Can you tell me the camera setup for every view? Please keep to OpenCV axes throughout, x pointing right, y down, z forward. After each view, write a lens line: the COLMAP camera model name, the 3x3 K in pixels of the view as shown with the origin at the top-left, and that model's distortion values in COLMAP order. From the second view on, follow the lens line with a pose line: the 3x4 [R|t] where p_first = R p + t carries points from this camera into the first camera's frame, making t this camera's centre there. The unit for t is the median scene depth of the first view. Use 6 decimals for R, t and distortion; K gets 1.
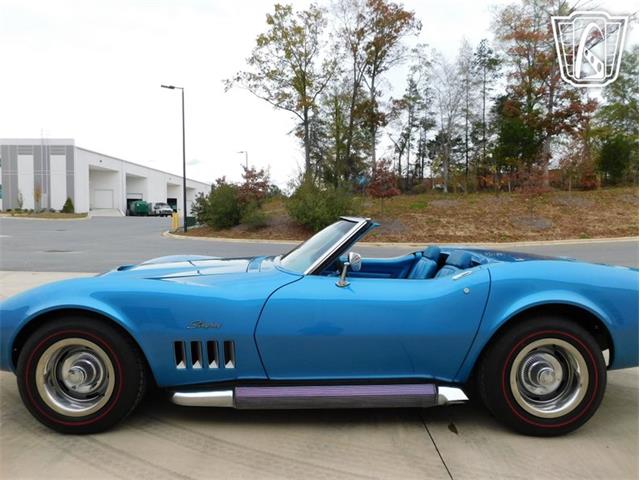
lens RADIAL K [[422.8, 0, 317.2], [0, 422.8, 241.7], [0, 0, 1]] dist [-0.070608, 0.052492]
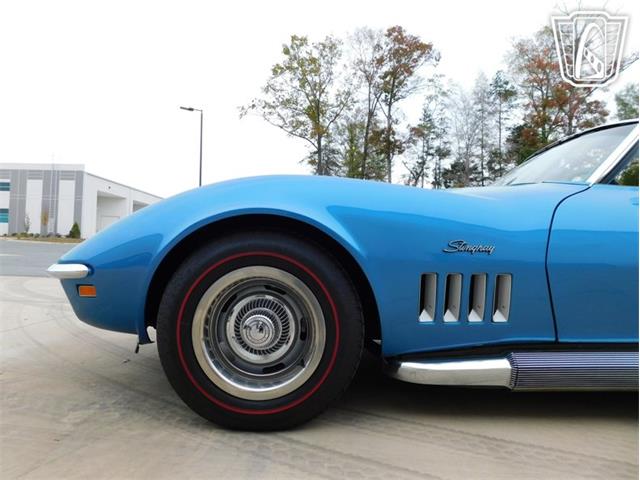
lens RADIAL K [[422.8, 0, 316.7], [0, 422.8, 240.9], [0, 0, 1]] dist [-0.070608, 0.052492]
pose [[0.999880, 0.015412, -0.001561, -0.032479], [-0.015488, 0.996388, -0.083490, 0.015910], [0.000269, 0.083504, 0.996507, 0.024948]]
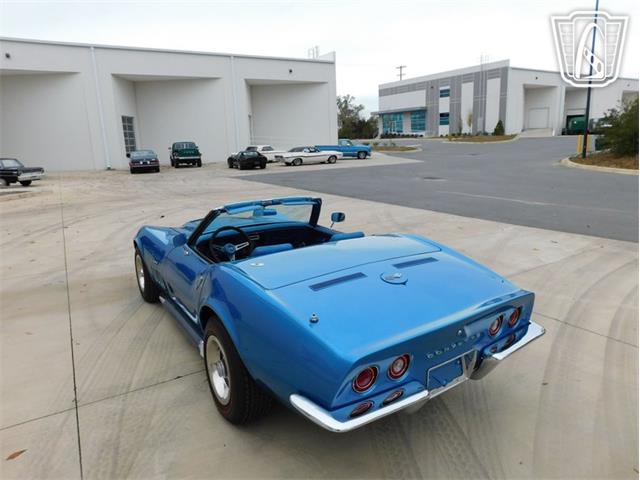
lens RADIAL K [[422.8, 0, 315.8], [0, 422.8, 240.5], [0, 0, 1]] dist [-0.070608, 0.052492]
pose [[0.534321, 0.164486, -0.829123, 0.103826], [-0.001576, 0.981076, 0.193616, -0.015861], [0.845280, -0.102146, 0.524469, 0.042536]]
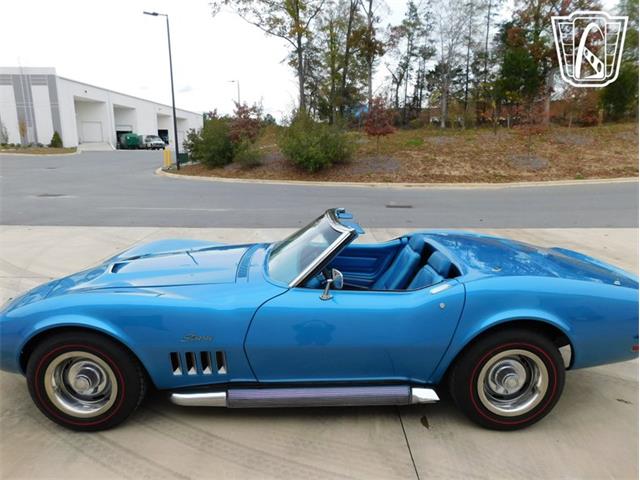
lens RADIAL K [[422.8, 0, 316.5], [0, 422.8, 240.8], [0, 0, 1]] dist [-0.070608, 0.052492]
pose [[0.999955, -0.003856, 0.008665, 0.001923], [0.002393, 0.986650, 0.162836, -0.014506], [-0.009177, -0.162808, 0.986615, -0.001478]]
